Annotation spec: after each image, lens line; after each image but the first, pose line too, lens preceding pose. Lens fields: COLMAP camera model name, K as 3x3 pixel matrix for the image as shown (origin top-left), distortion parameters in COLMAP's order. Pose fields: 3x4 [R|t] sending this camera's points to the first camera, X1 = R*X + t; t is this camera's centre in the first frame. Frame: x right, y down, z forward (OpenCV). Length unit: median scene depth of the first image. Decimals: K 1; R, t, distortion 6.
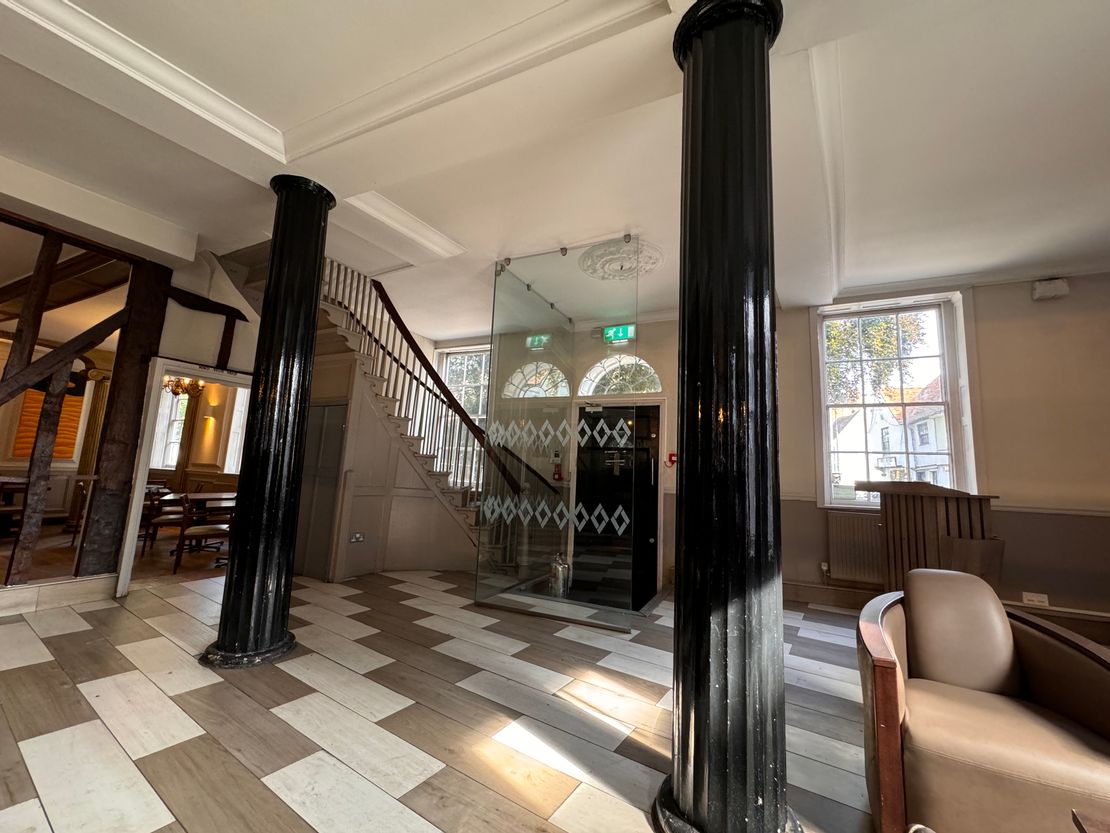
lens RADIAL K [[448.1, 0, 556.8], [0, 448.1, 413.7], [0, 0, 1]] dist [0.000611, 0.000080]
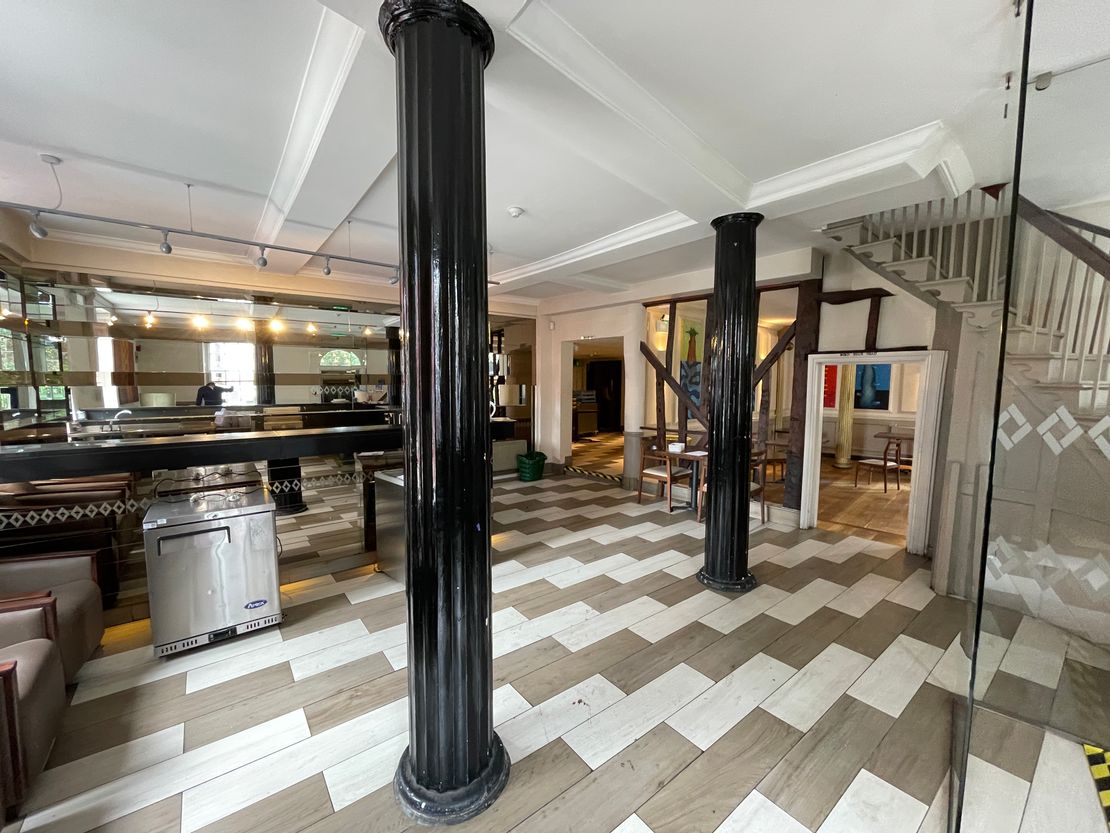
lens RADIAL K [[449.2, 0, 552.5], [0, 449.2, 415.8], [0, 0, 1]] dist [-0.000494, -0.000037]
pose [[-0.313016, 0.031560, -0.949223, 0.610180], [0.102528, 0.994730, -0.000736, -0.026526], [0.944197, -0.097552, -0.314602, 0.736881]]
